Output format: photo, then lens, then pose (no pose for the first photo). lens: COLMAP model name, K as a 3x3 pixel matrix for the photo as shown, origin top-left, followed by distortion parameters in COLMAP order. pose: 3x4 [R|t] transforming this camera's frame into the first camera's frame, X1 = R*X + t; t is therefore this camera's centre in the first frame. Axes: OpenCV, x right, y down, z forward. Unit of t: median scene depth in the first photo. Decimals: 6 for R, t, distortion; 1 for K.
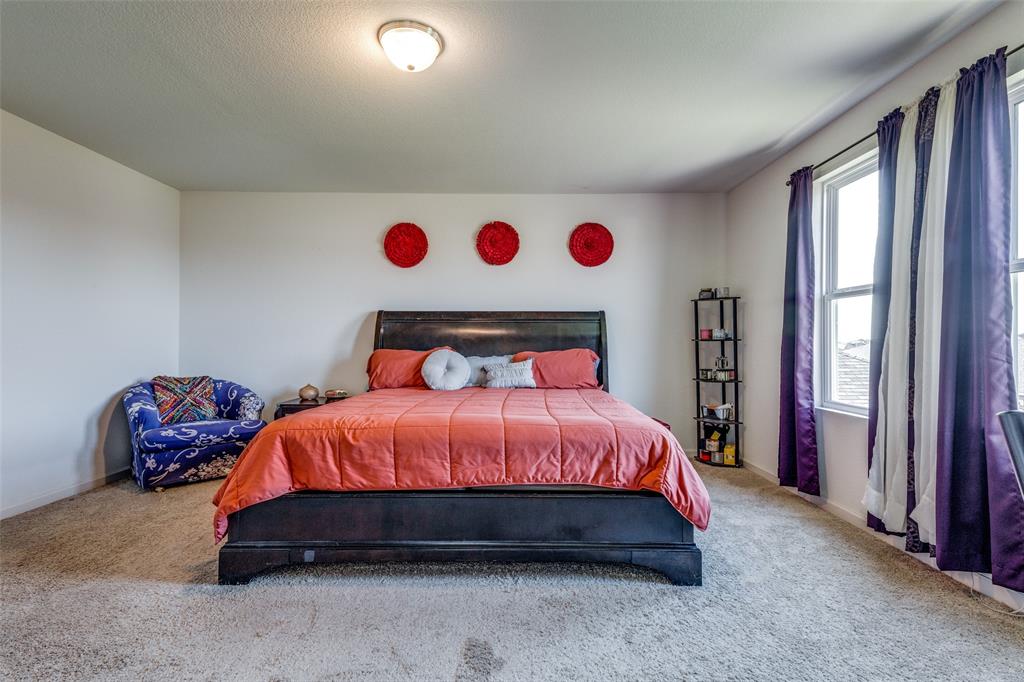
lens RADIAL K [[487.8, 0, 512.0], [0, 487.8, 341.0], [0, 0, 1]] dist [0.014943, 0.000162]
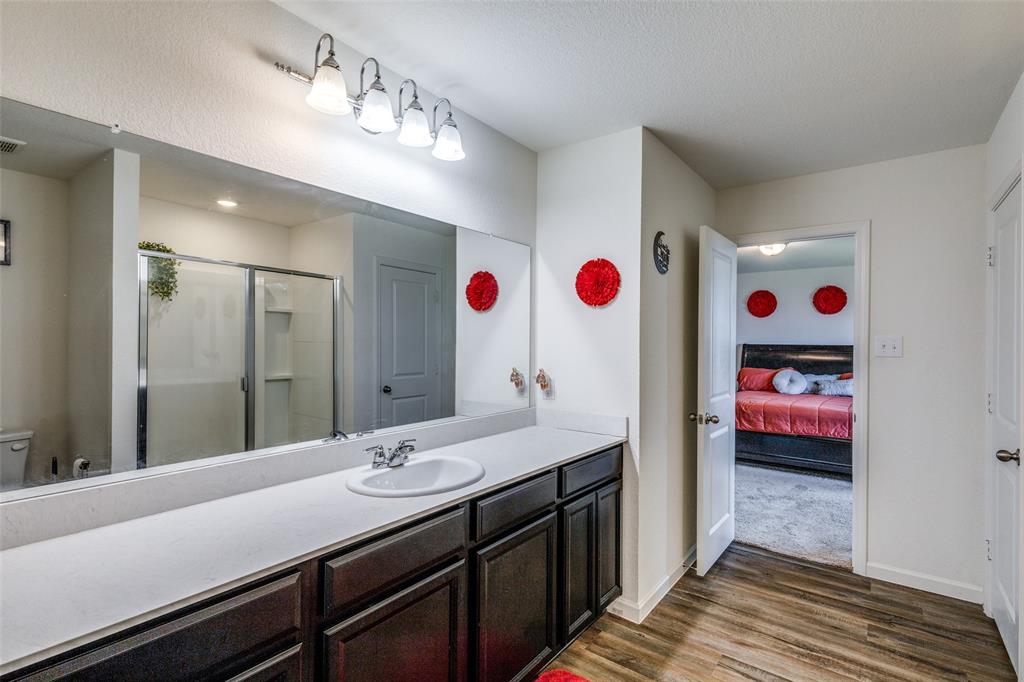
lens RADIAL K [[487.8, 0, 512.0], [0, 487.8, 341.0], [0, 0, 1]] dist [0.014943, 0.000162]
pose [[0.793415, 0.006252, -0.608649, 0.130734], [-0.007762, 0.999970, 0.000153, -0.073338], [0.608632, 0.004603, 0.793439, -0.903369]]
